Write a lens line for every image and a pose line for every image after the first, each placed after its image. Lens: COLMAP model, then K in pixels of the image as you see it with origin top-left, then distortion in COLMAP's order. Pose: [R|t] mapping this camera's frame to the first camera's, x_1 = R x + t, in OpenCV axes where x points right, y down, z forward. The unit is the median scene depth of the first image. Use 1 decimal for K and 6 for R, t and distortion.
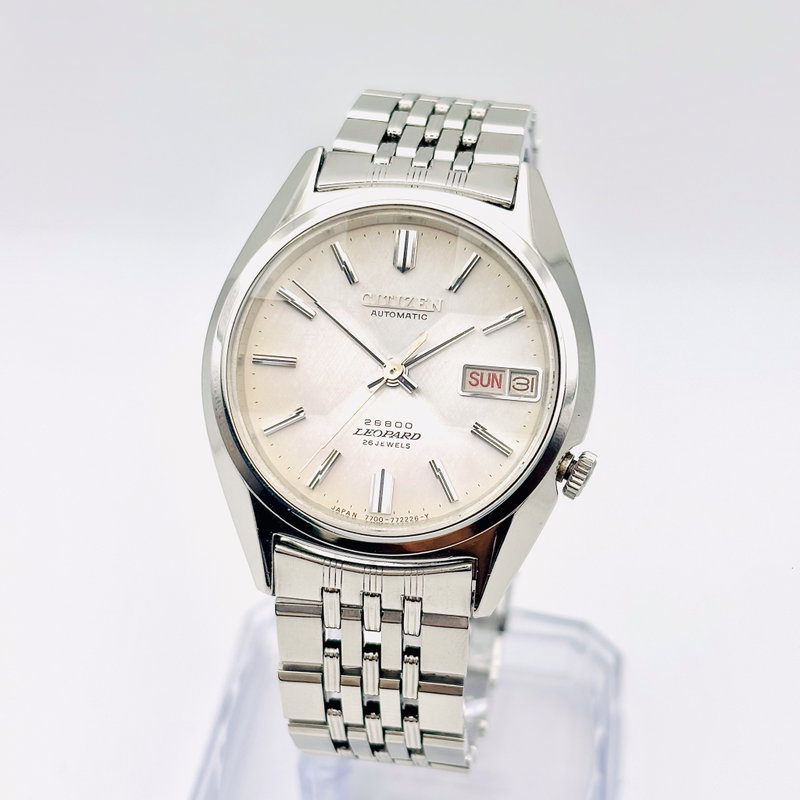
lens RADIAL K [[1665.4, 0, 400.0], [0, 1665.4, 400.0], [0, 0, 1]] dist [0.142748, -0.048991]
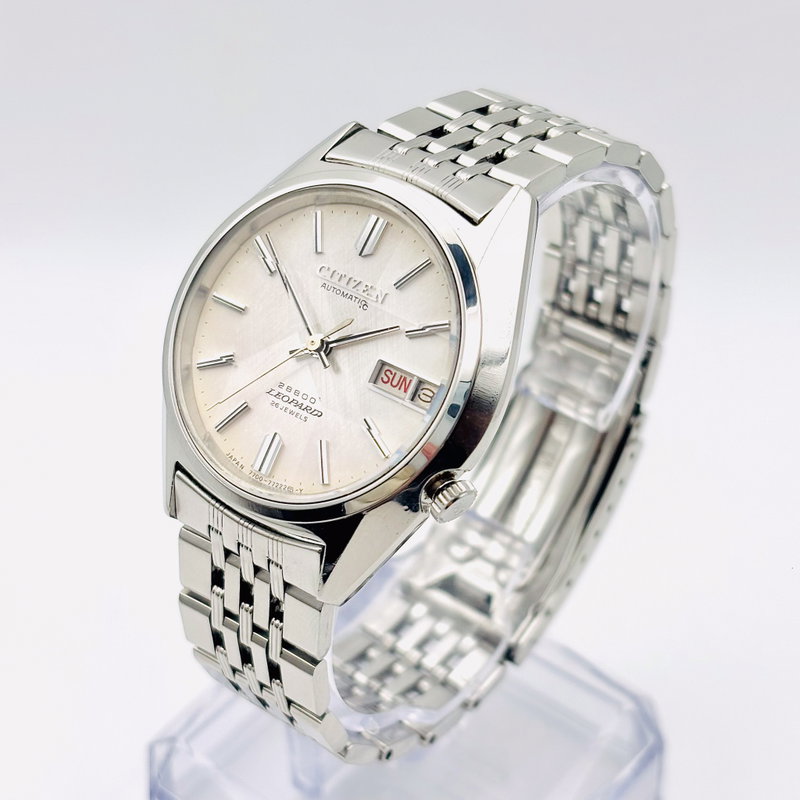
lens RADIAL K [[1703.3, 0, 400.0], [0, 1703.3, 400.0], [0, 0, 1]] dist [0.112338, 0.044221]
pose [[0.884429, 0.301302, -0.356373, 0.418184], [-0.301221, 0.951838, 0.057195, -0.059722], [0.356442, 0.056762, 0.932592, 0.043569]]
